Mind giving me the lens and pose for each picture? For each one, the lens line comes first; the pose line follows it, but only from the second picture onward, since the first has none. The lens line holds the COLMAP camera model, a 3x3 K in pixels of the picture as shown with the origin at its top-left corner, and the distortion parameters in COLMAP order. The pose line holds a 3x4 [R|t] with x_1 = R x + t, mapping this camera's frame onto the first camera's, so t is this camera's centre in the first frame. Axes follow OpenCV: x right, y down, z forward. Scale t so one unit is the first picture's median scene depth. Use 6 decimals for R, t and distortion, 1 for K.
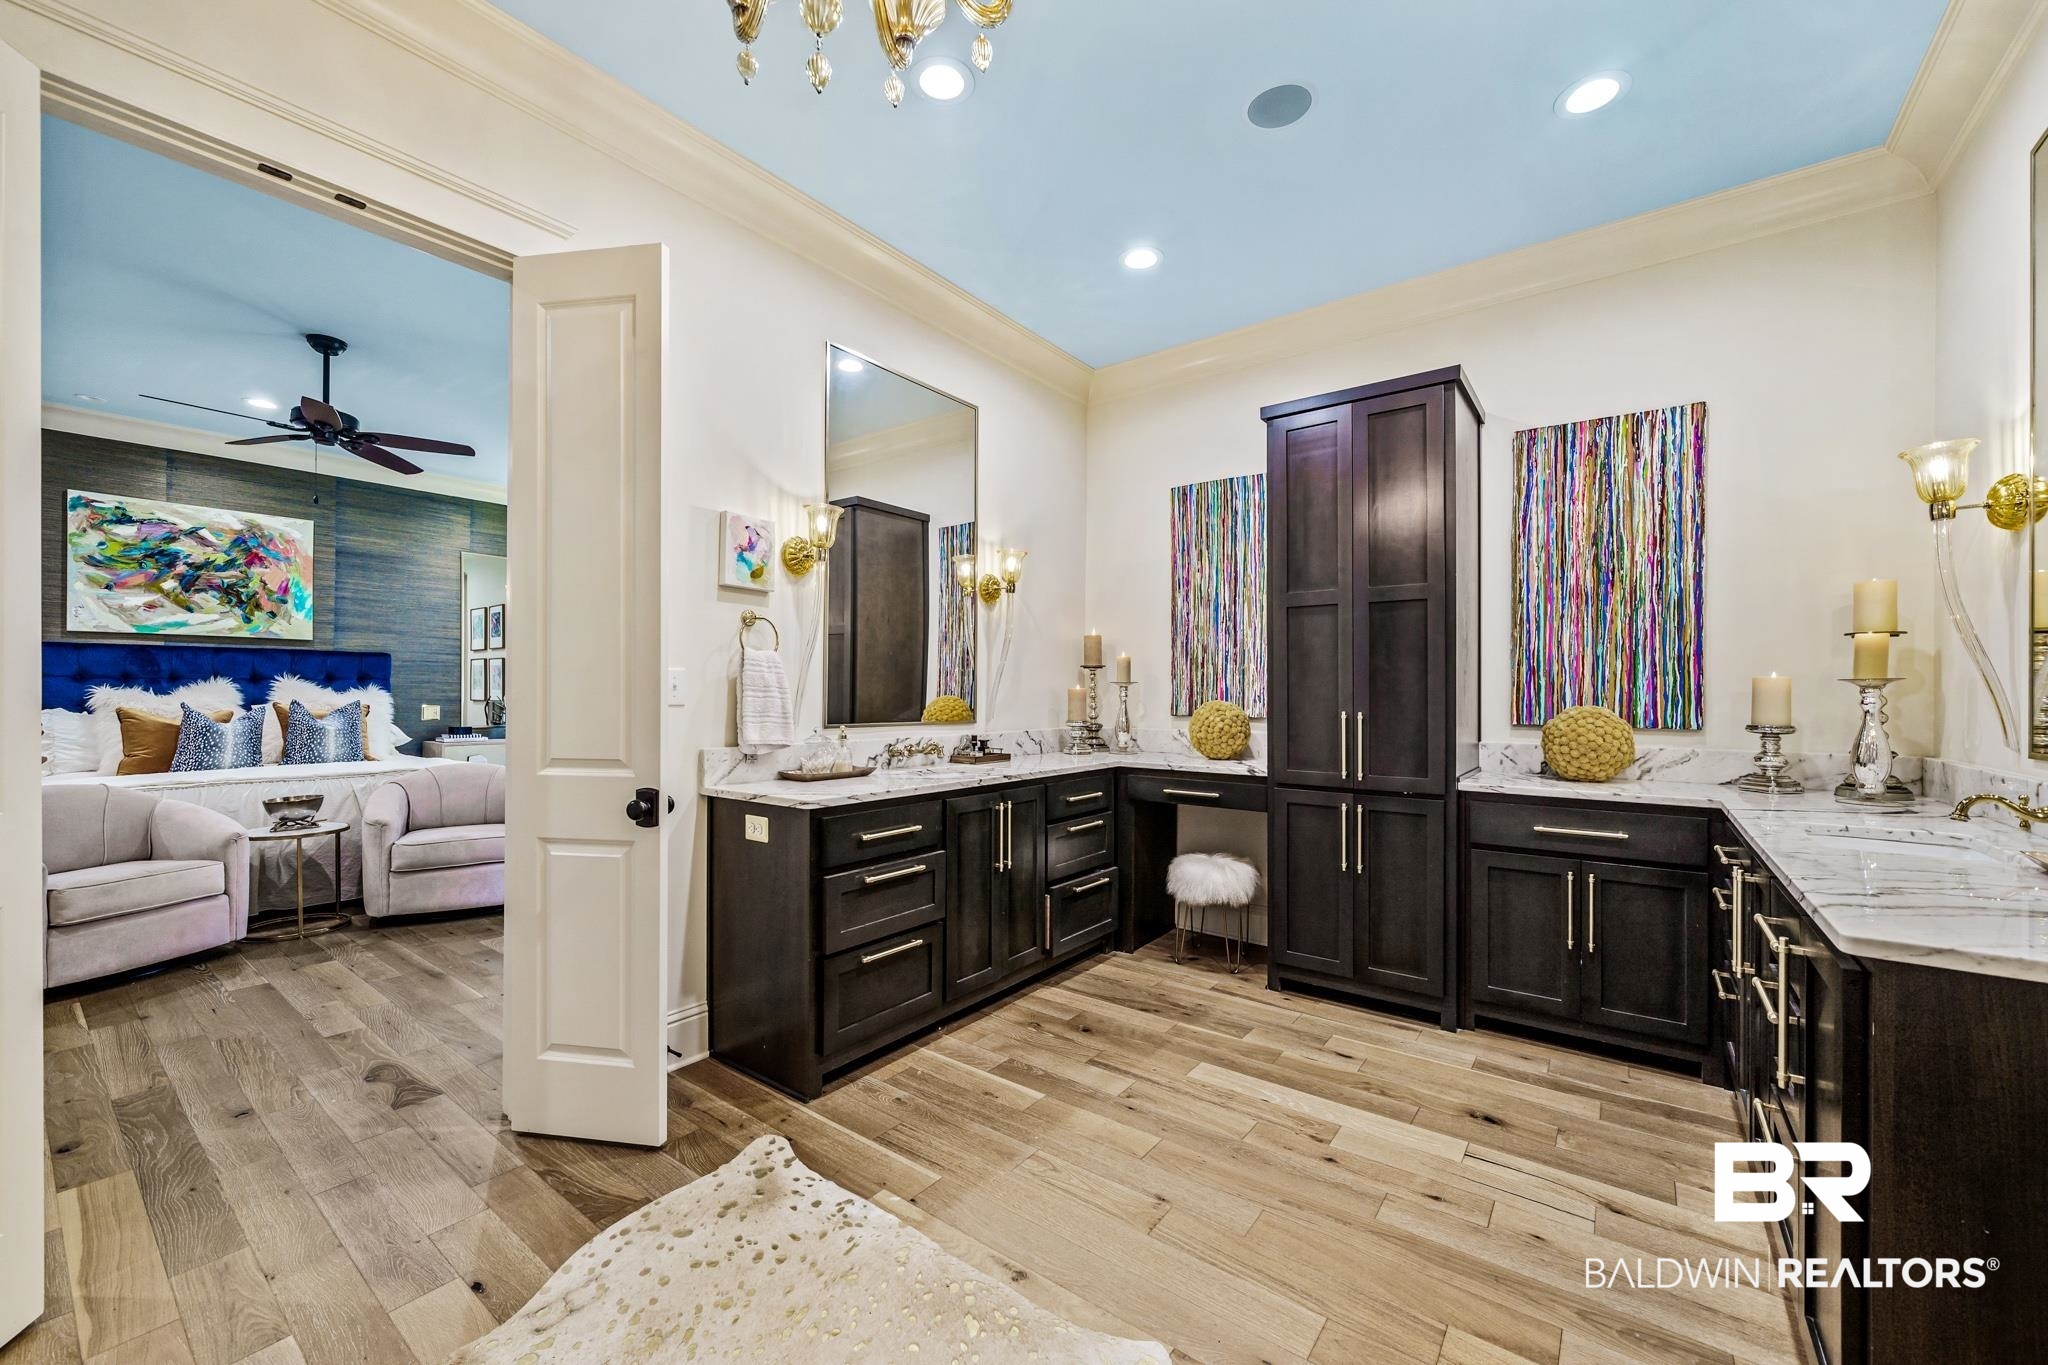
lens RADIAL K [[805.2, 0, 1015.6], [0, 805.2, 684.8], [0, 0, 1]] dist [-0.001091, -0.000464]
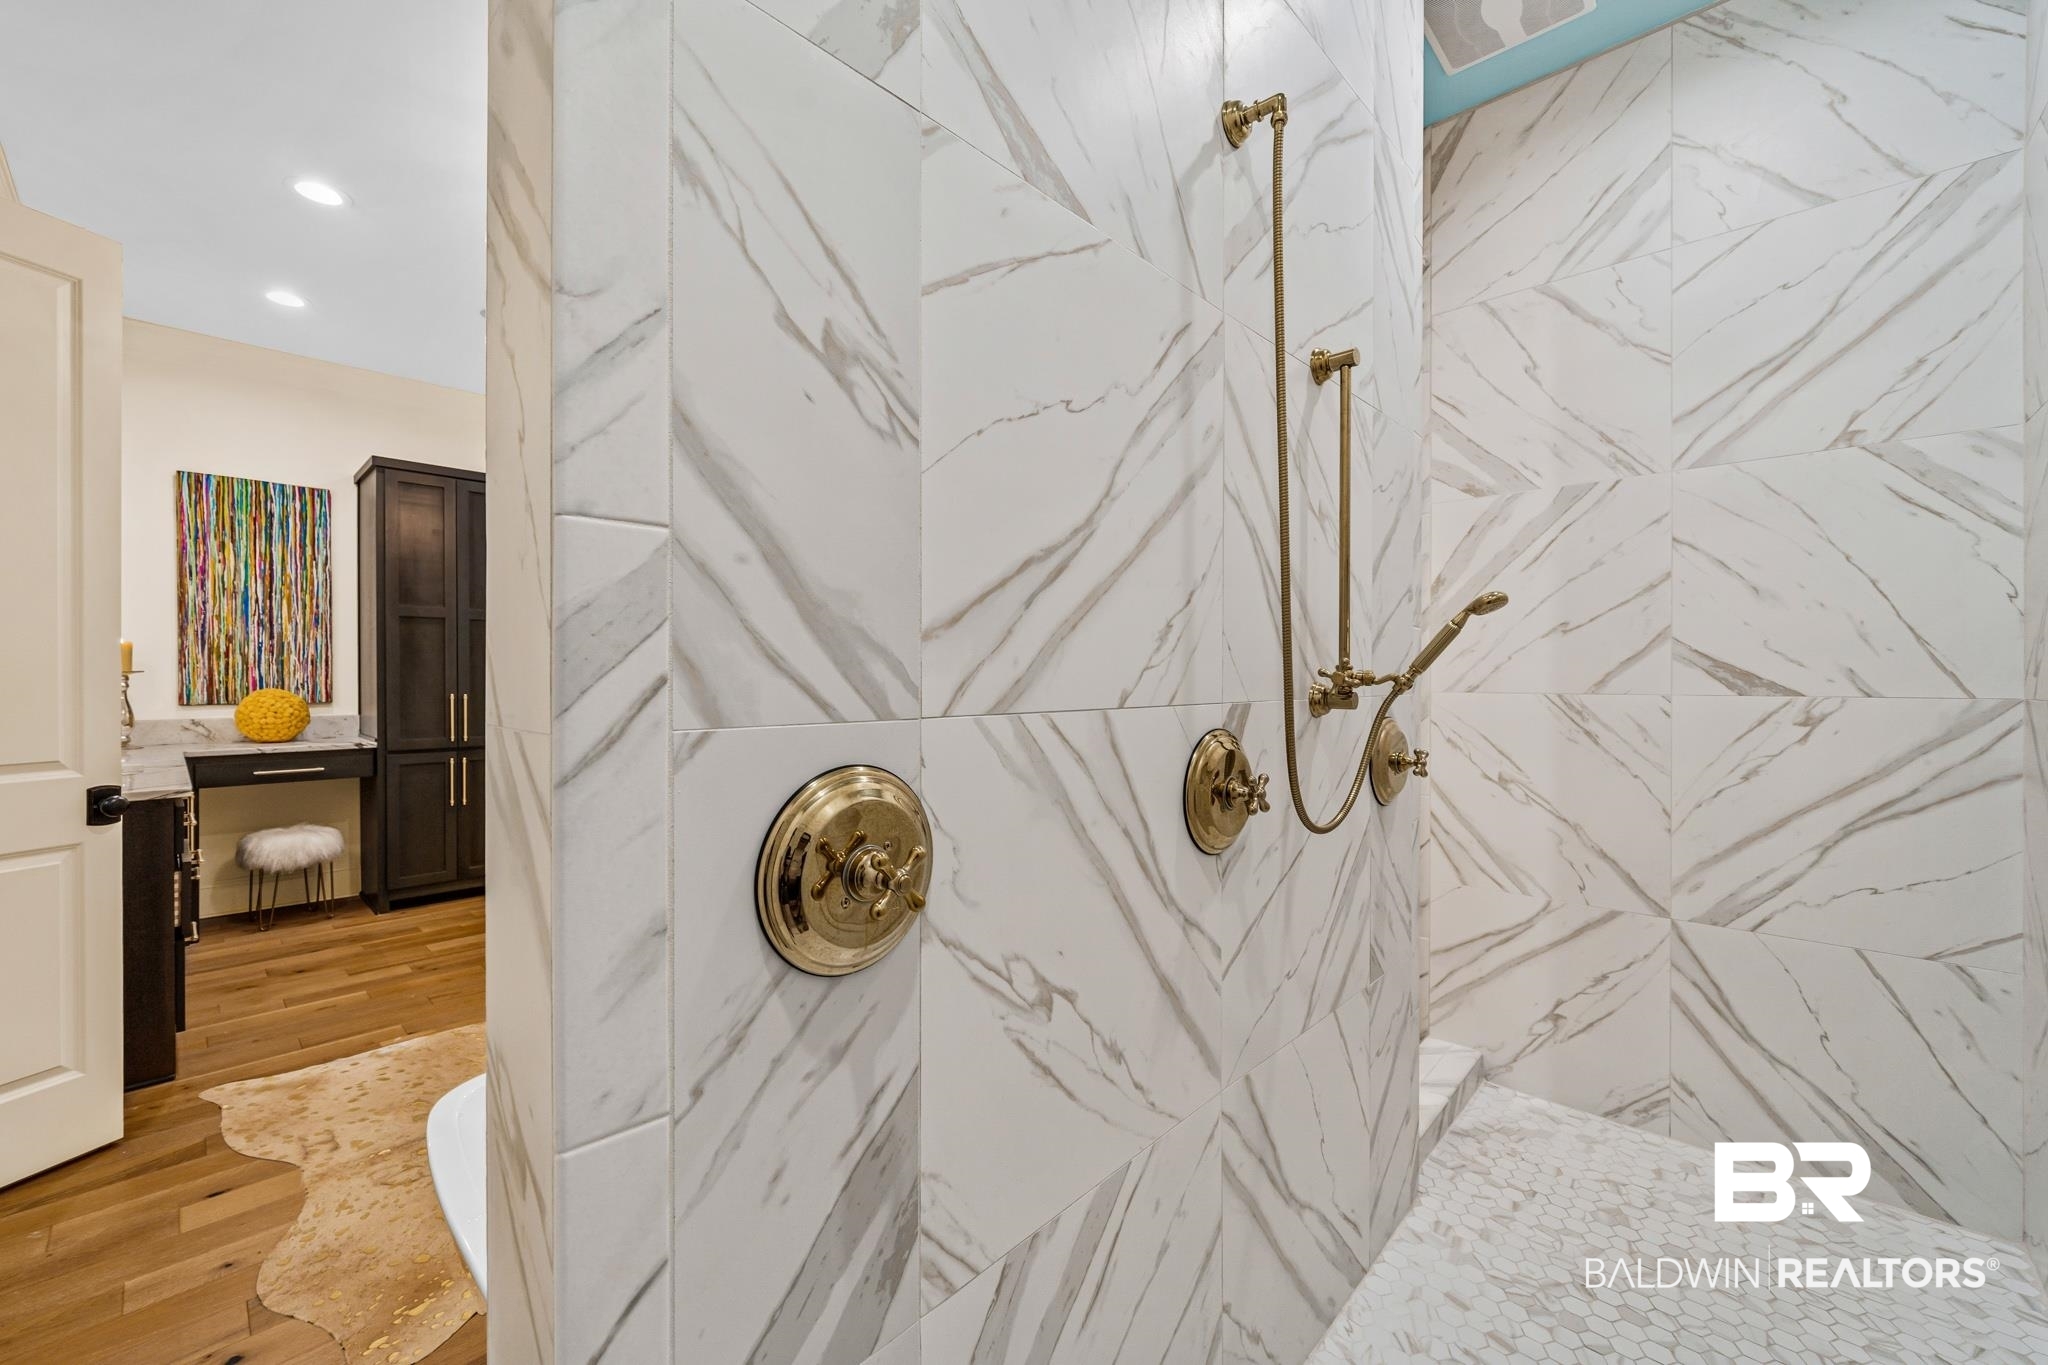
lens RADIAL K [[805.2, 0, 1015.6], [0, 805.2, 684.8], [0, 0, 1]] dist [-0.001091, -0.000464]
pose [[0.110826, -0.013018, 0.993755, -0.802282], [-0.010149, 0.999847, 0.014230, -0.012755], [-0.993788, -0.011663, 0.110677, -0.134930]]
